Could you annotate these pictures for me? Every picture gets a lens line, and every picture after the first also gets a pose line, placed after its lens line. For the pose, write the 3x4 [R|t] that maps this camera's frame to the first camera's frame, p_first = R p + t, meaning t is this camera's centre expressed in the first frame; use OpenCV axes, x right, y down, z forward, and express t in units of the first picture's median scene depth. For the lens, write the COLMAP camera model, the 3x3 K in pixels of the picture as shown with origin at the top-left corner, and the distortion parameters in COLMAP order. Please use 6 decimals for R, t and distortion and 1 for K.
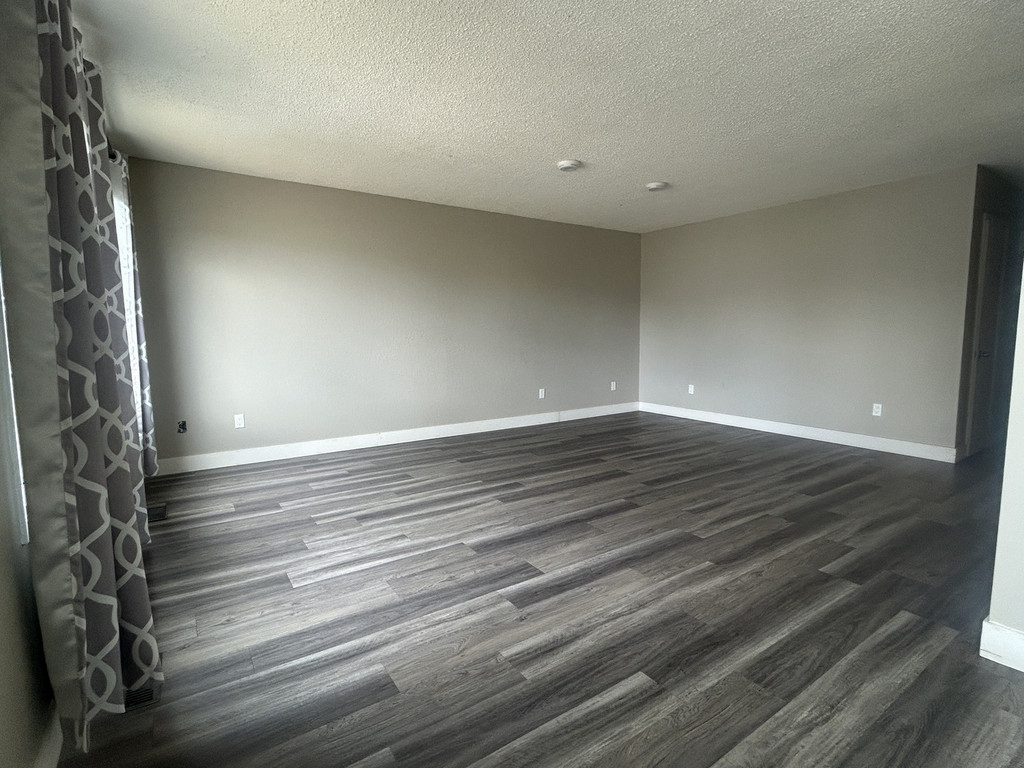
lens RADIAL K [[498.8, 0, 508.6], [0, 498.8, 379.5], [0, 0, 1]] dist [0.002047, 0.000095]
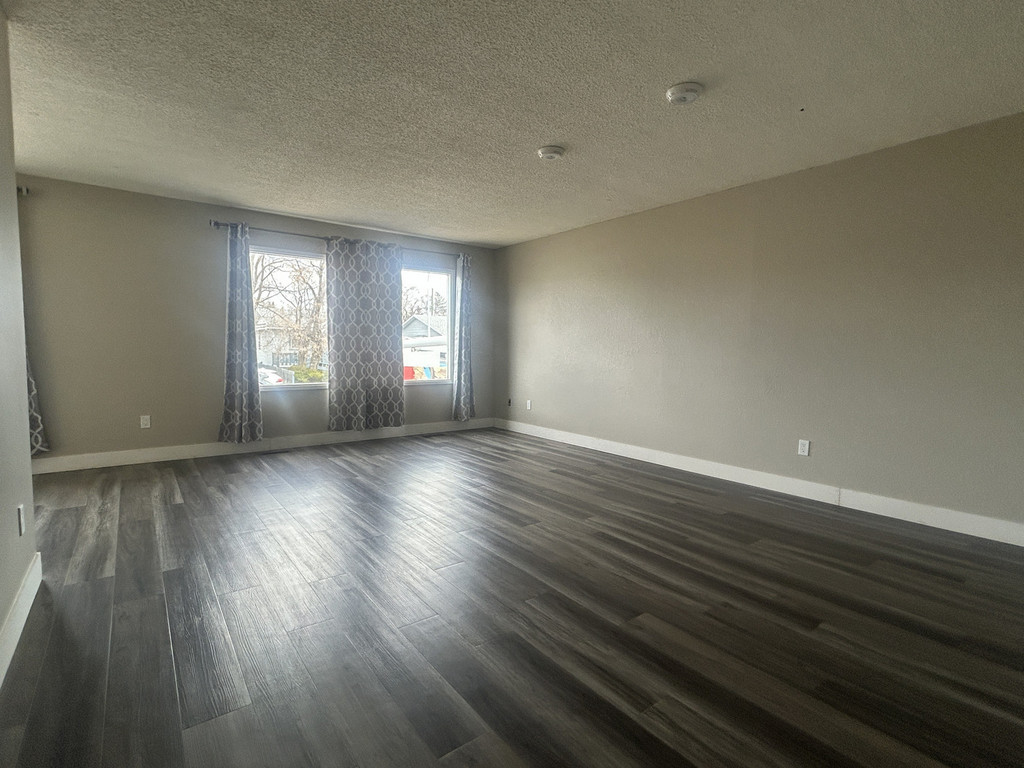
lens RADIAL K [[498.8, 0, 508.6], [0, 498.8, 379.5], [0, 0, 1]] dist [0.002047, 0.000095]
pose [[0.056265, 0.067029, -0.996163, 0.972385], [-0.108305, 0.992266, 0.060649, -0.078852], [0.992524, 0.104477, 0.063090, 0.884307]]
